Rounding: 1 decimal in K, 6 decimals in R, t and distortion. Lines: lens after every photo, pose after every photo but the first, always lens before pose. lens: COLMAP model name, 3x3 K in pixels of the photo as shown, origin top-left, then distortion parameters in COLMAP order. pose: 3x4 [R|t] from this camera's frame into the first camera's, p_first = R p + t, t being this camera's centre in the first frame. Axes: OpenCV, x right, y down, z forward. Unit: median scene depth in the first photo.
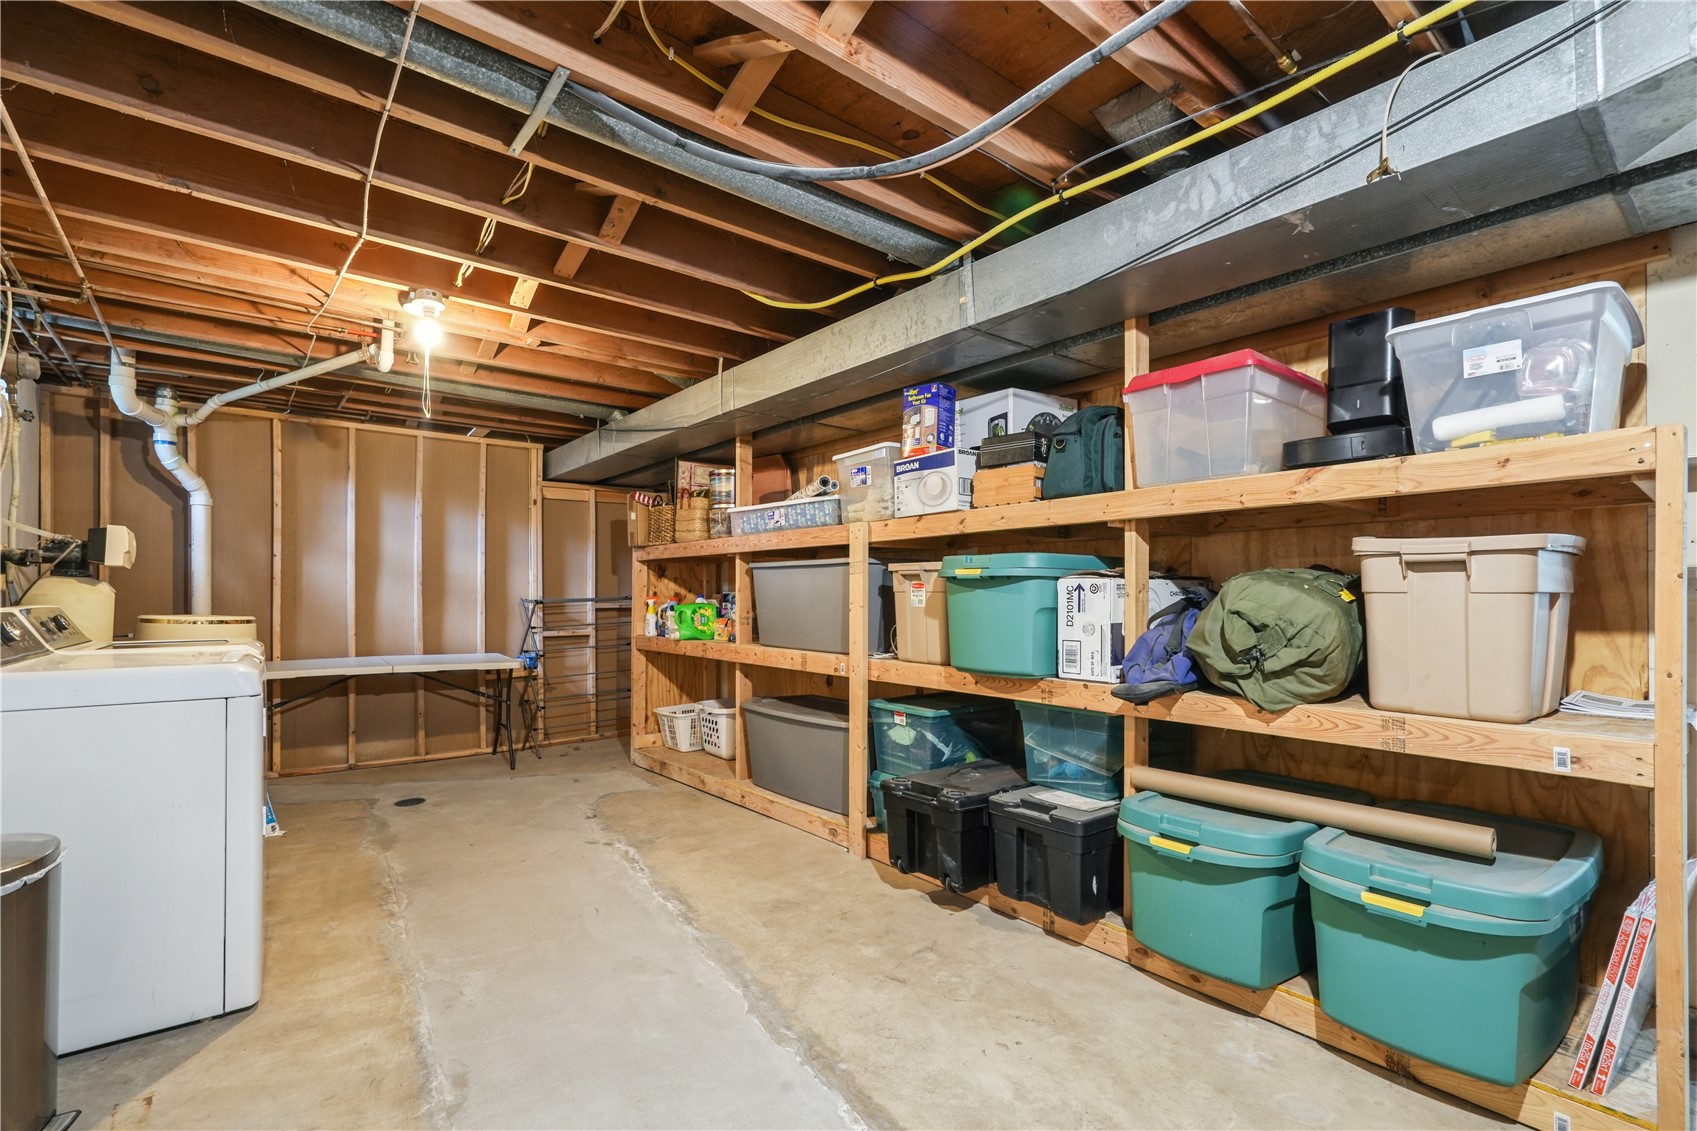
lens RADIAL K [[768.2, 0, 854.0], [0, 768.2, 581.2], [0, 0, 1]] dist [-0.001823, -0.000418]
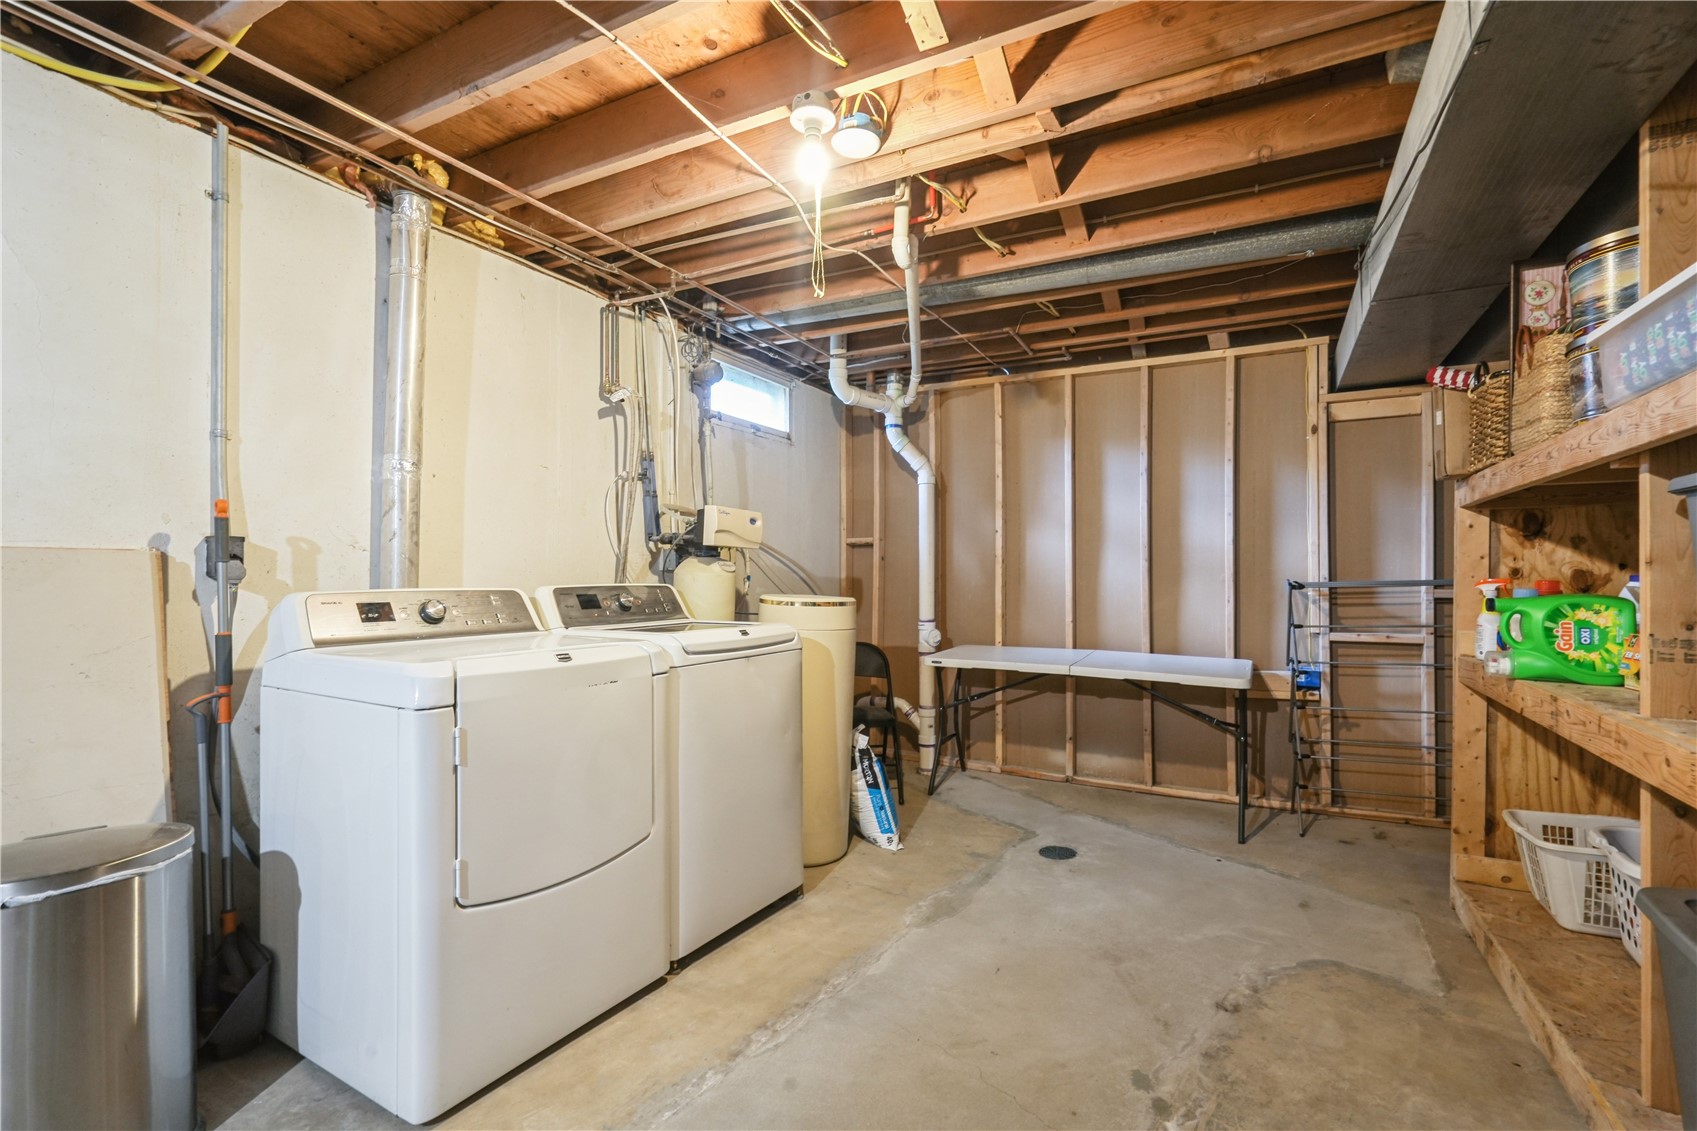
lens RADIAL K [[768.2, 0, 851.7], [0, 768.2, 573.3], [0, 0, 1]] dist [-0.001823, -0.000418]
pose [[0.387167, -0.000742, -0.922009, 0.027544], [0.015640, 0.999861, 0.005762, 0.008242], [0.921877, -0.016651, 0.387125, 0.465597]]
